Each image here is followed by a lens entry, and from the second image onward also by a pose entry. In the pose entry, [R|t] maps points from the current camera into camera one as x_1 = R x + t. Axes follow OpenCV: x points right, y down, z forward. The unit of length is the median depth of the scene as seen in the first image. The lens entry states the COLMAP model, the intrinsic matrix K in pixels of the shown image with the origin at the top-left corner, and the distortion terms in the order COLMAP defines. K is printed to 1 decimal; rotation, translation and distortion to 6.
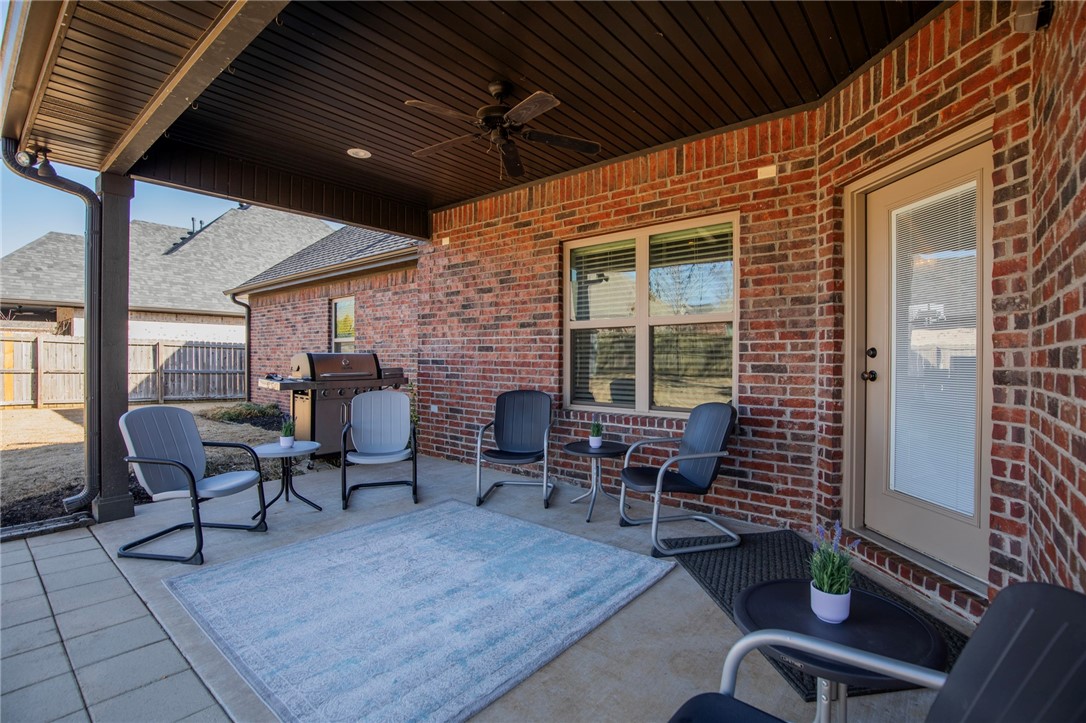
lens RADIAL K [[504.2, 0, 549.5], [0, 504.2, 358.4], [0, 0, 1]] dist [-0.040179, 0.013060]
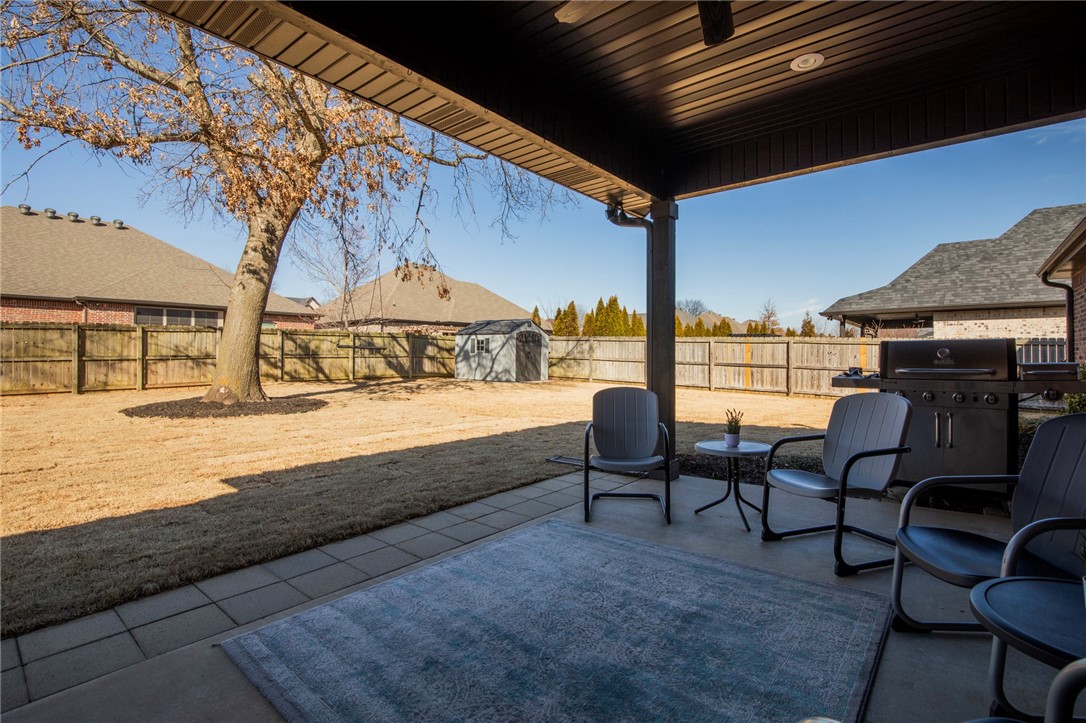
lens RADIAL K [[504.2, 0, 549.5], [0, 504.2, 358.4], [0, 0, 1]] dist [-0.040179, 0.013060]
pose [[0.012091, -0.005242, -0.999913, 0.090246], [-0.006039, 0.999968, -0.005315, 0.007911], [0.999909, 0.006102, 0.012059, 0.171805]]
